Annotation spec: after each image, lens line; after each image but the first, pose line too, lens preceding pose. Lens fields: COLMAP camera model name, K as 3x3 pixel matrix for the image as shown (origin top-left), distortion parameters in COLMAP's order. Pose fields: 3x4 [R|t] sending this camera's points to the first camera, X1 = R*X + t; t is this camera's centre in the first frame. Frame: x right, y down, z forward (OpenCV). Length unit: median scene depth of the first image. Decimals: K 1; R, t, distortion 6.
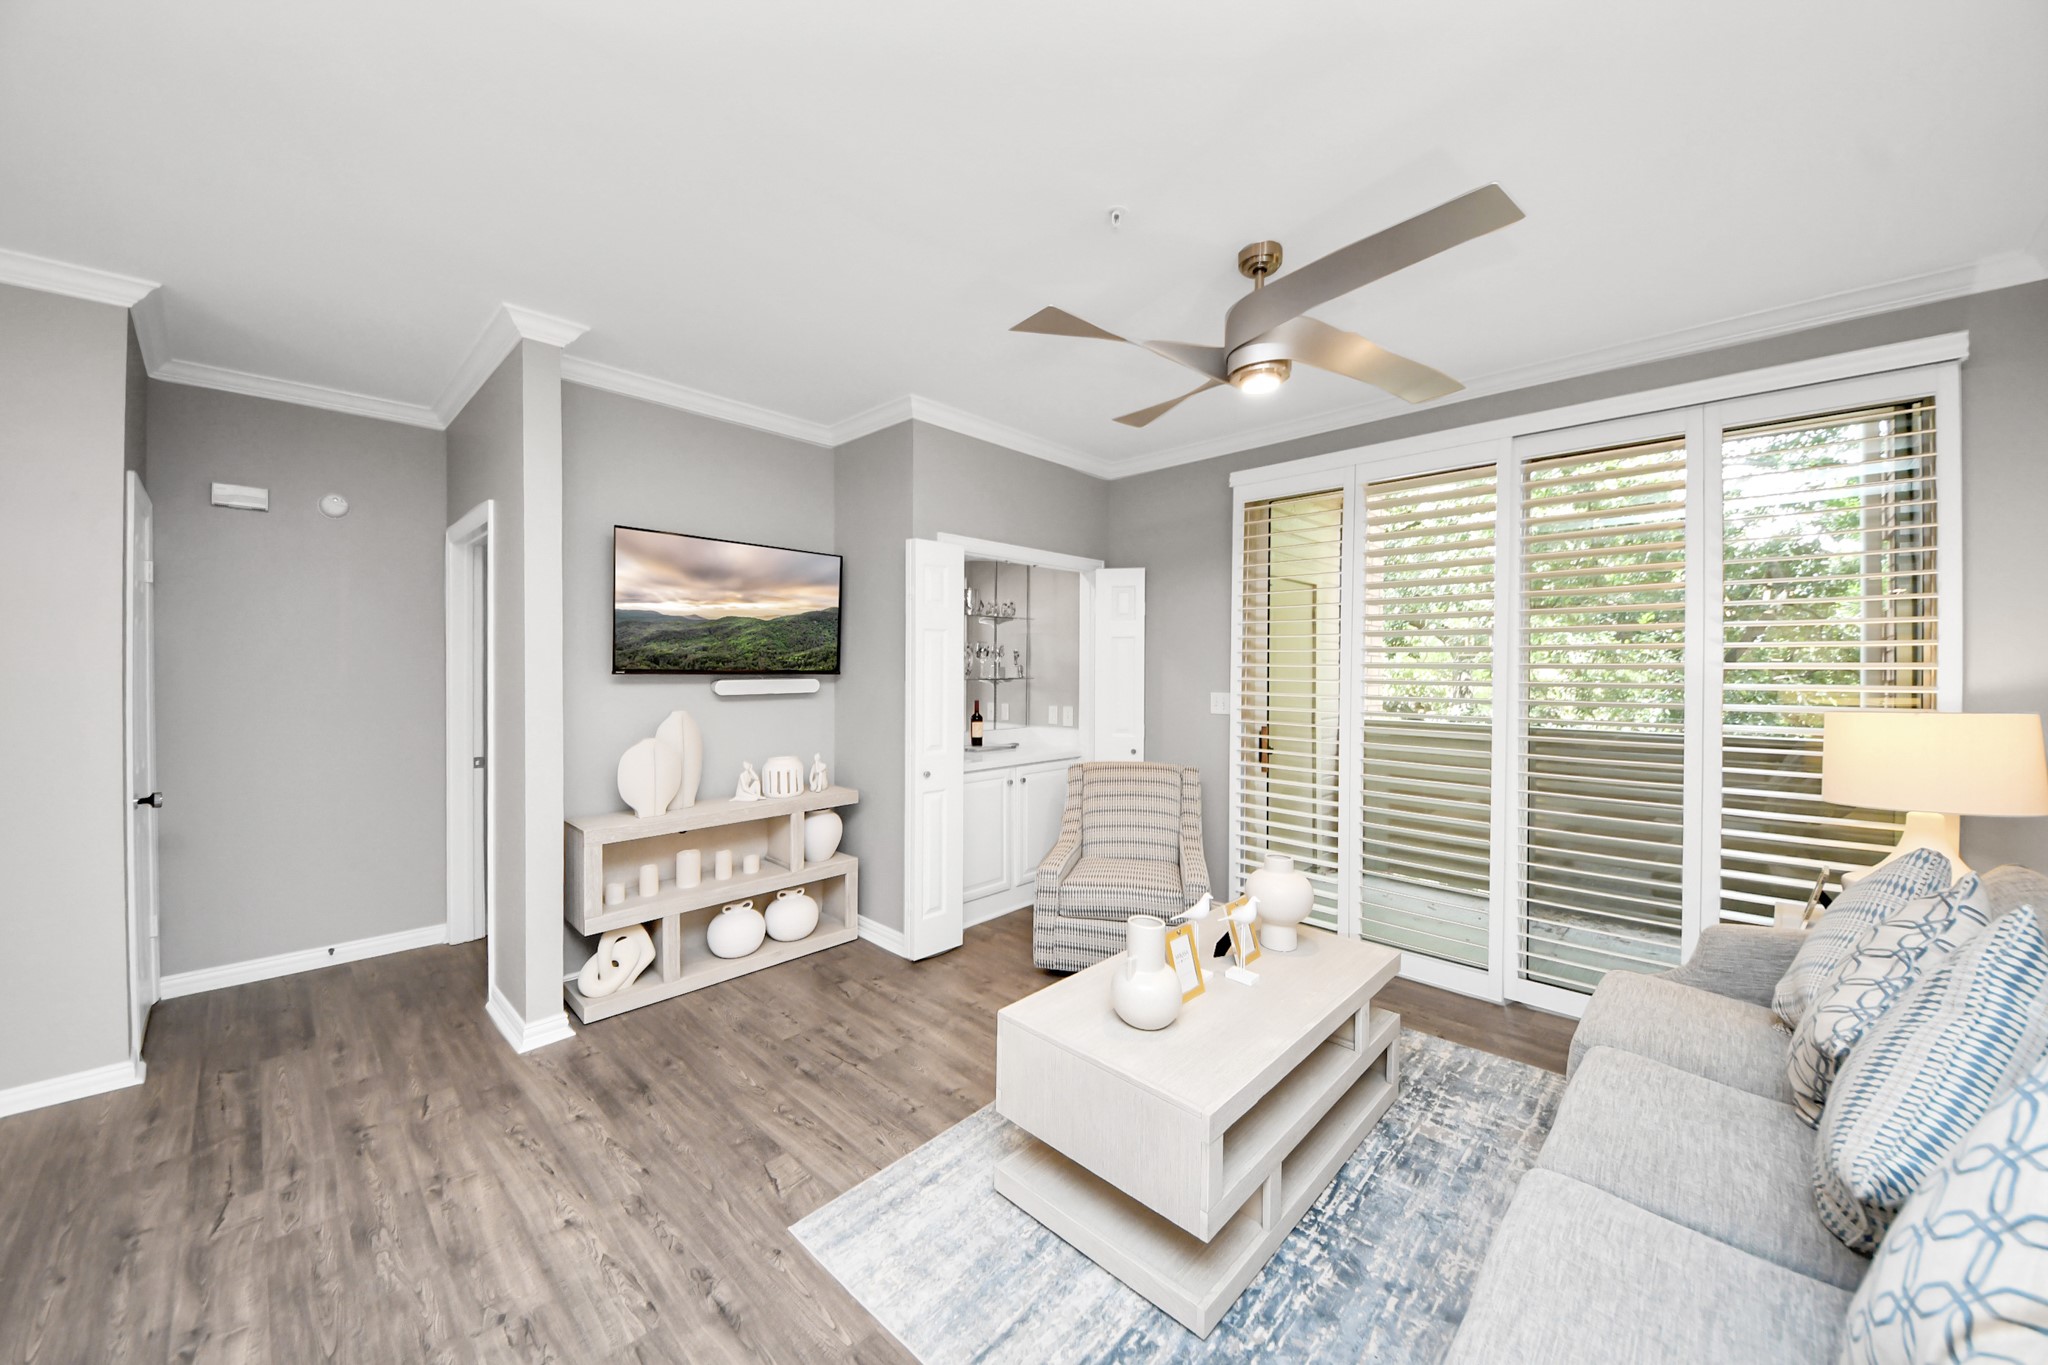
lens RADIAL K [[752.4, 0, 1024.0], [0, 752.4, 667.6], [0, 0, 1]] dist [0.015684, -0.008658]
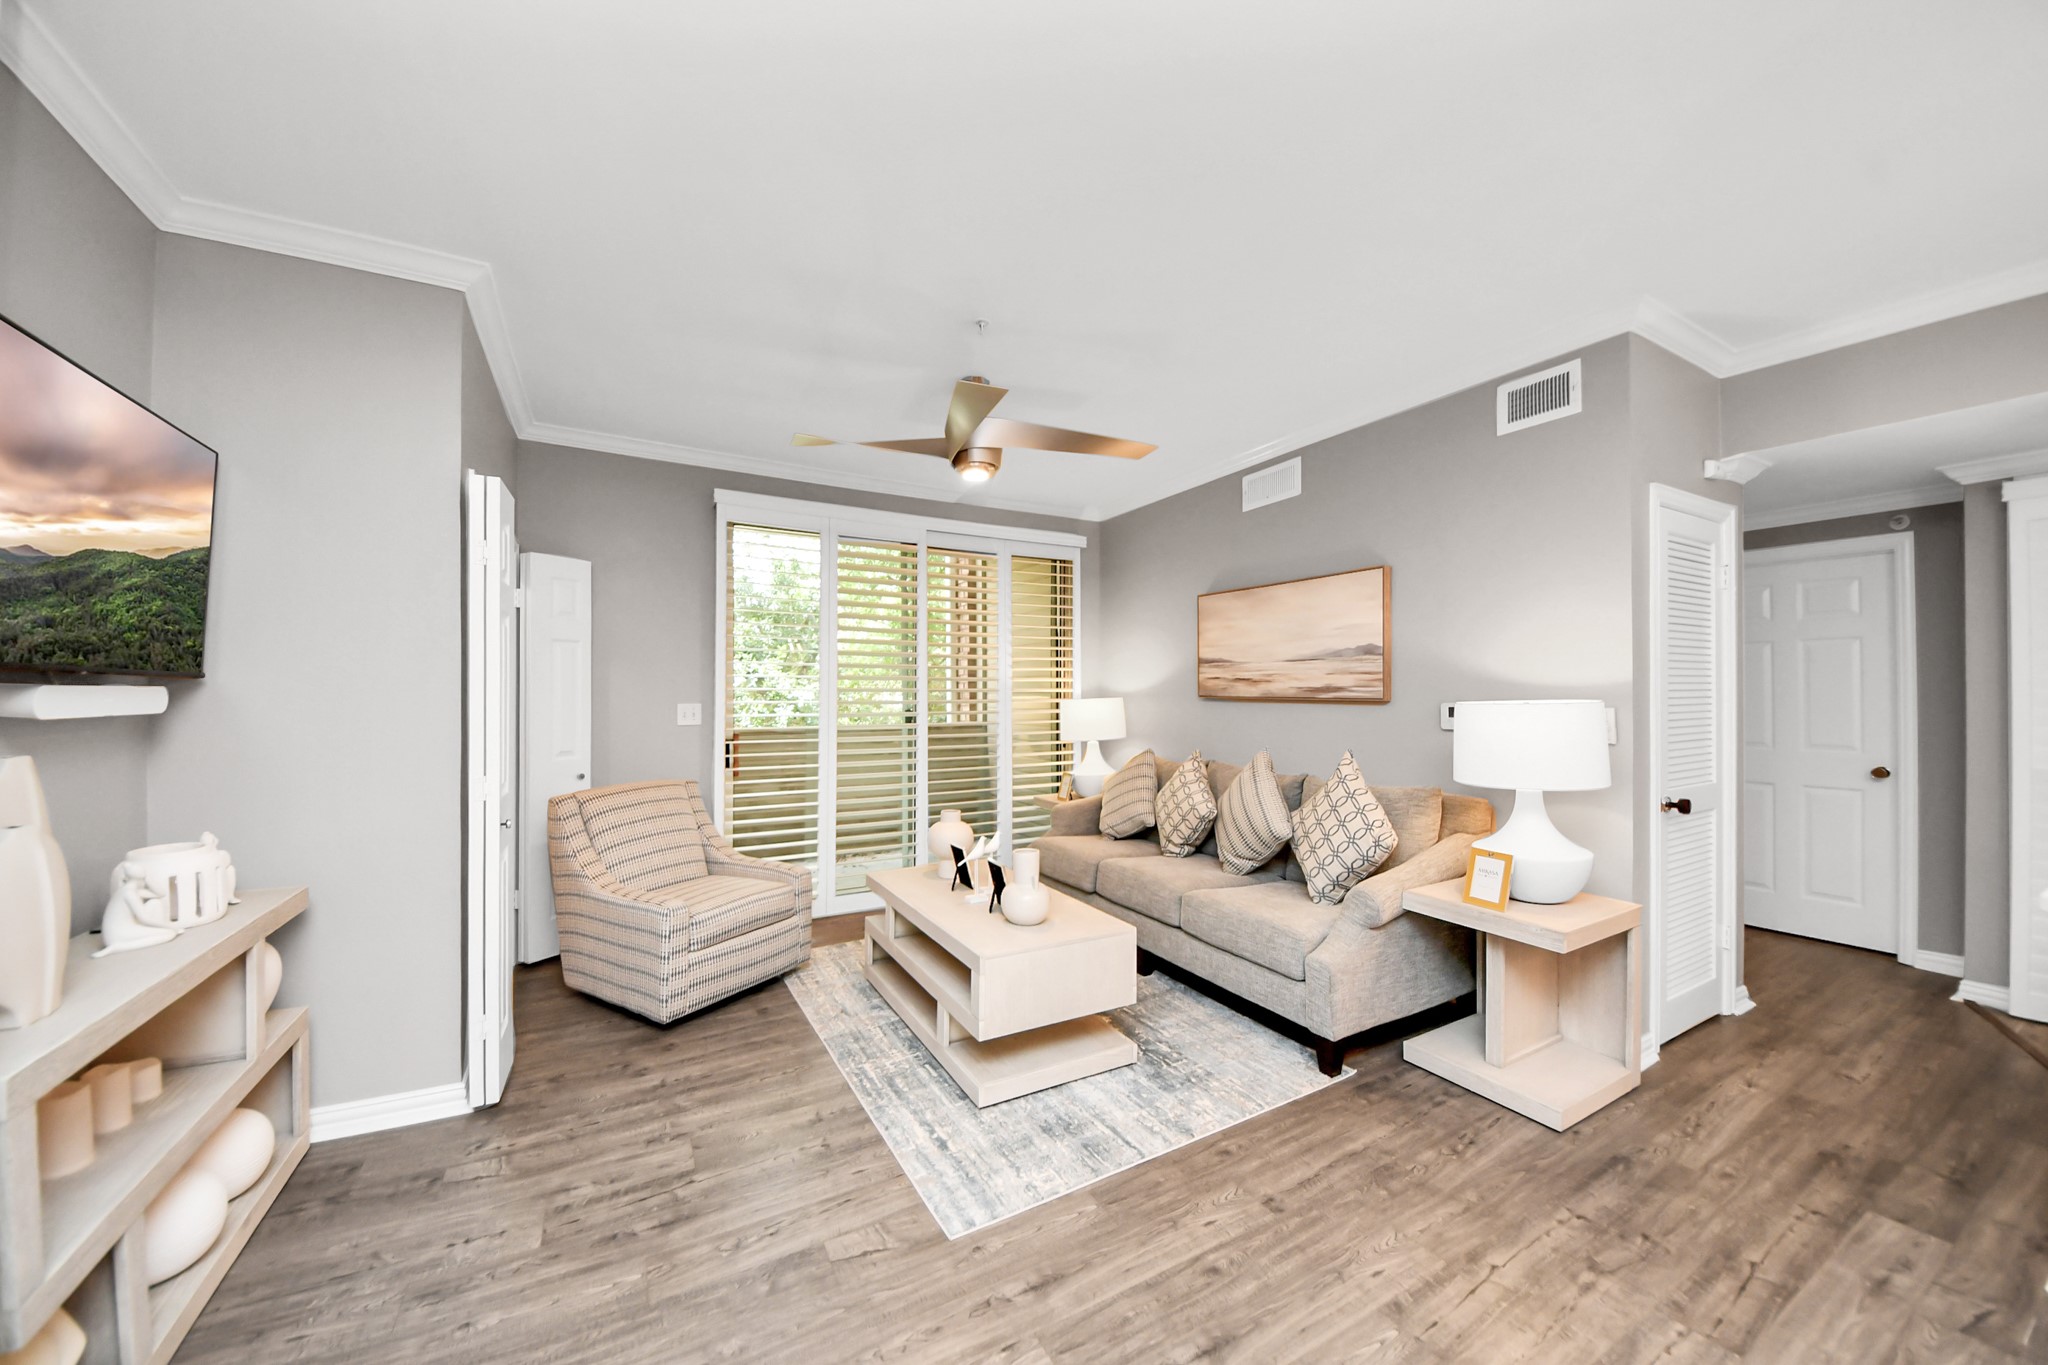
lens RADIAL K [[720.4, 0, 1044.8], [0, 720.4, 674.1], [0, 0, 1]] dist [-0.001417, -0.004534]
pose [[0.283506, 0.019784, 0.958766, -0.866099], [0.016731, 0.999533, -0.025572, 0.035933], [-0.958825, 0.023291, 0.283042, 0.454208]]
